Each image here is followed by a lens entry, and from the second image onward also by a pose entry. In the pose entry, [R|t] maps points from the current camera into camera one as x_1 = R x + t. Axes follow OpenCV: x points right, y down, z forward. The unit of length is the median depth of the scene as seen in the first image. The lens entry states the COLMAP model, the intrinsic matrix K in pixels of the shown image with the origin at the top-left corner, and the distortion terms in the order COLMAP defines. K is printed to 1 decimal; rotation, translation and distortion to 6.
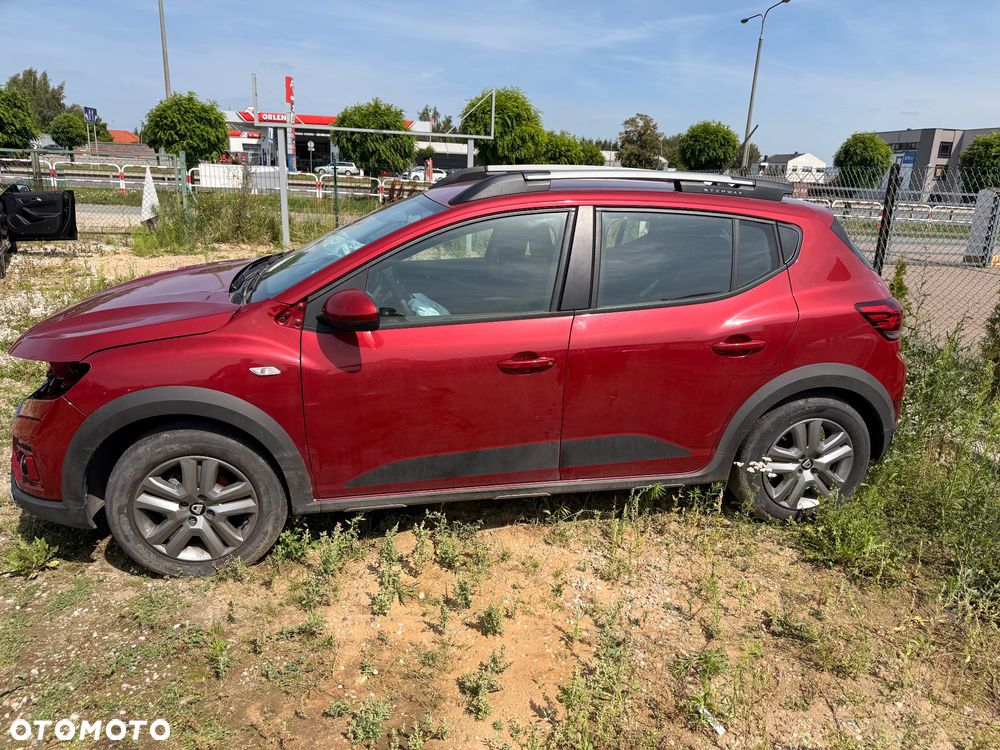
lens RADIAL K [[712.0, 0, 506.5], [0, 712.0, 375.8], [0, 0, 1]] dist [0.018297, -0.028686]
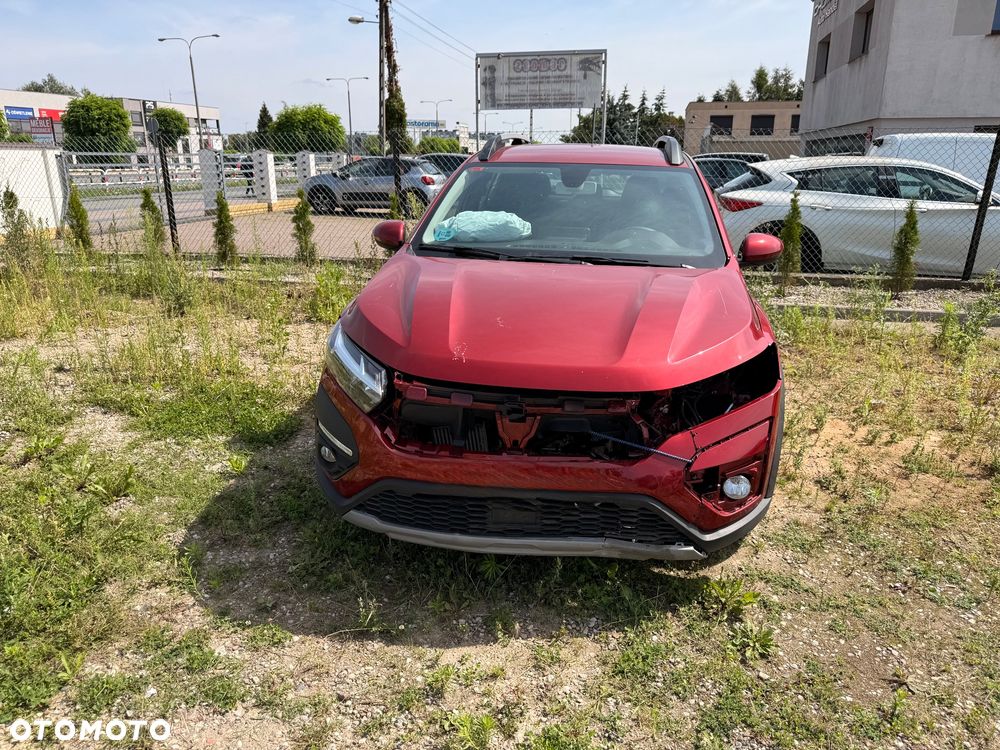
lens RADIAL K [[712.0, 0, 506.5], [0, 712.0, 375.8], [0, 0, 1]] dist [0.018297, -0.028686]
pose [[0.345682, -0.312509, 0.884784, -1.403902], [0.269258, 0.936295, 0.225504, -0.258615], [-0.898890, 0.160282, 0.407806, 0.817719]]
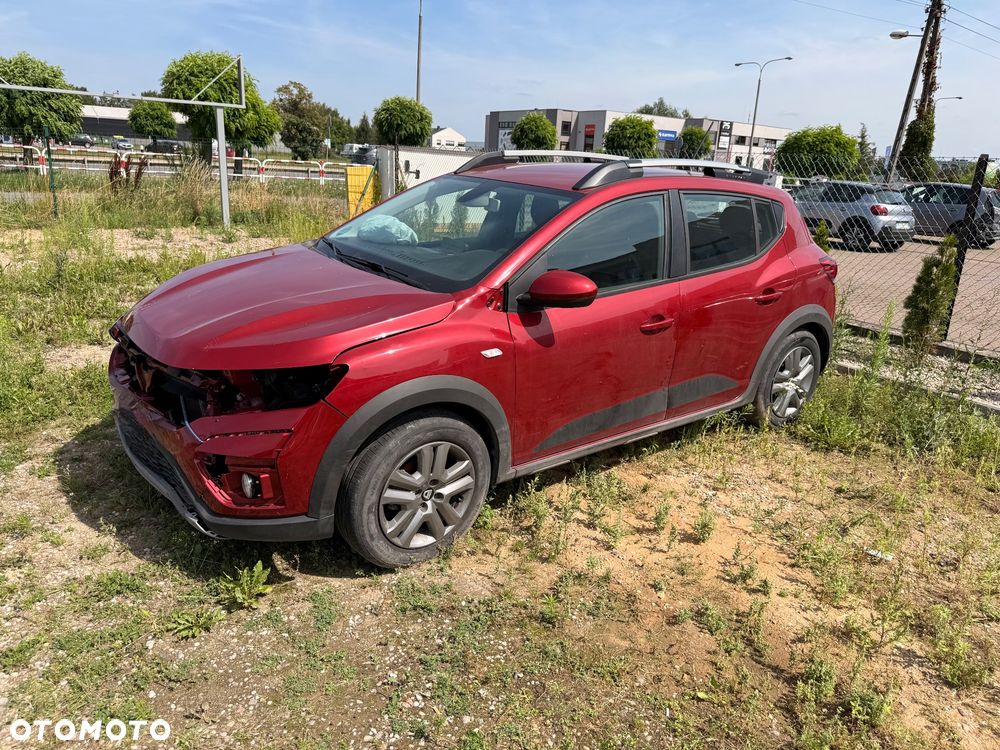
lens RADIAL K [[710.5, 0, 507.4], [0, 710.5, 381.0], [0, 0, 1]] dist [0.023231, -0.034427]
pose [[0.891568, -0.125327, 0.435201, -0.702422], [0.105853, 0.991998, 0.068816, -0.031005], [-0.440343, -0.015286, 0.897699, 0.037726]]
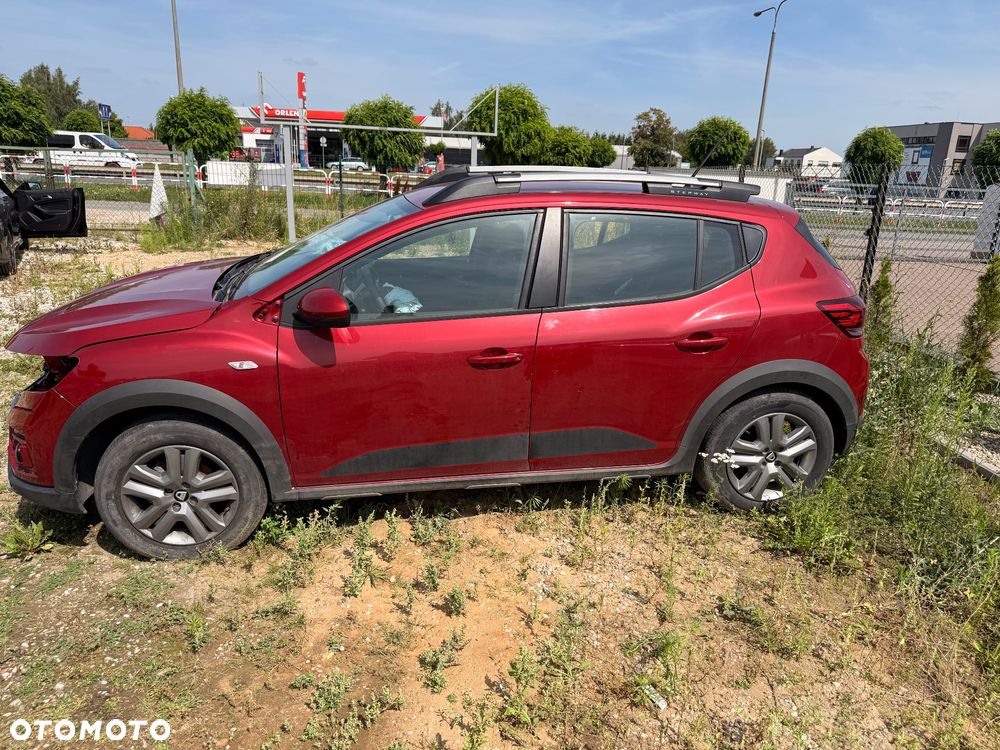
lens RADIAL K [[710.5, 0, 507.4], [0, 710.5, 381.0], [0, 0, 1]] dist [0.023231, -0.034427]
pose [[0.999848, 0.003348, -0.017124, 0.062277], [-0.003115, 0.999903, 0.013606, 0.000933], [0.017168, -0.013550, 0.999761, -0.041162]]
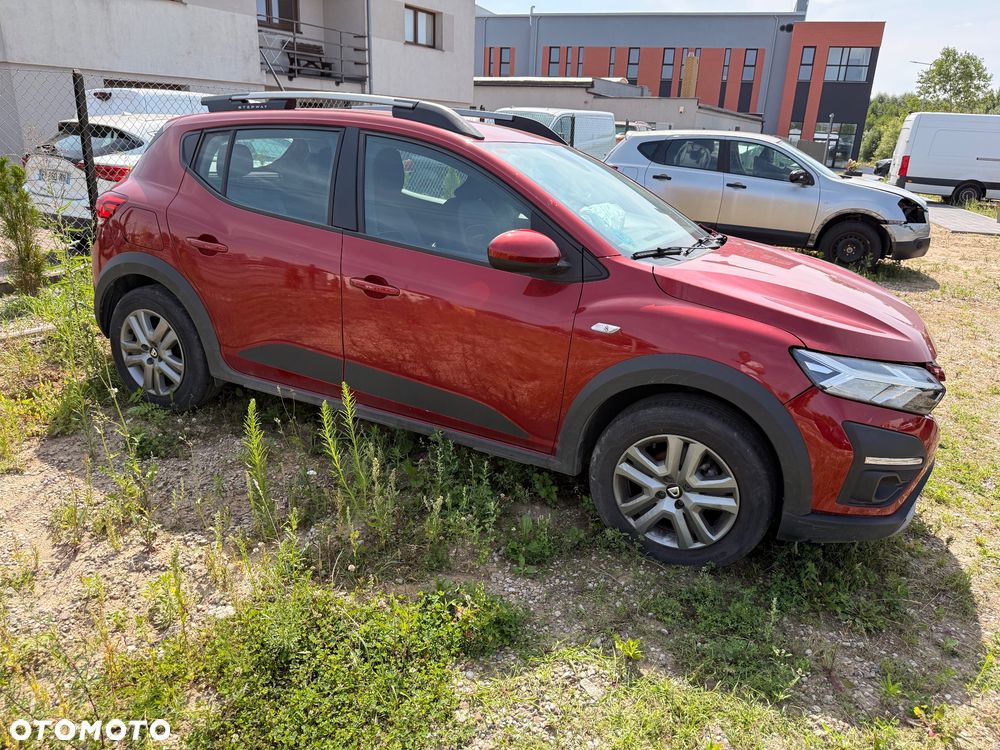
lens RADIAL K [[717.5, 0, 504.2], [0, 717.5, 379.1], [0, 0, 1]] dist [-0.004822, -0.005581]
pose [[-0.803422, -0.265986, 0.532695, -0.786775], [0.089499, 0.830555, 0.549698, -0.612127], [-0.588645, 0.489315, -0.643481, 2.106901]]
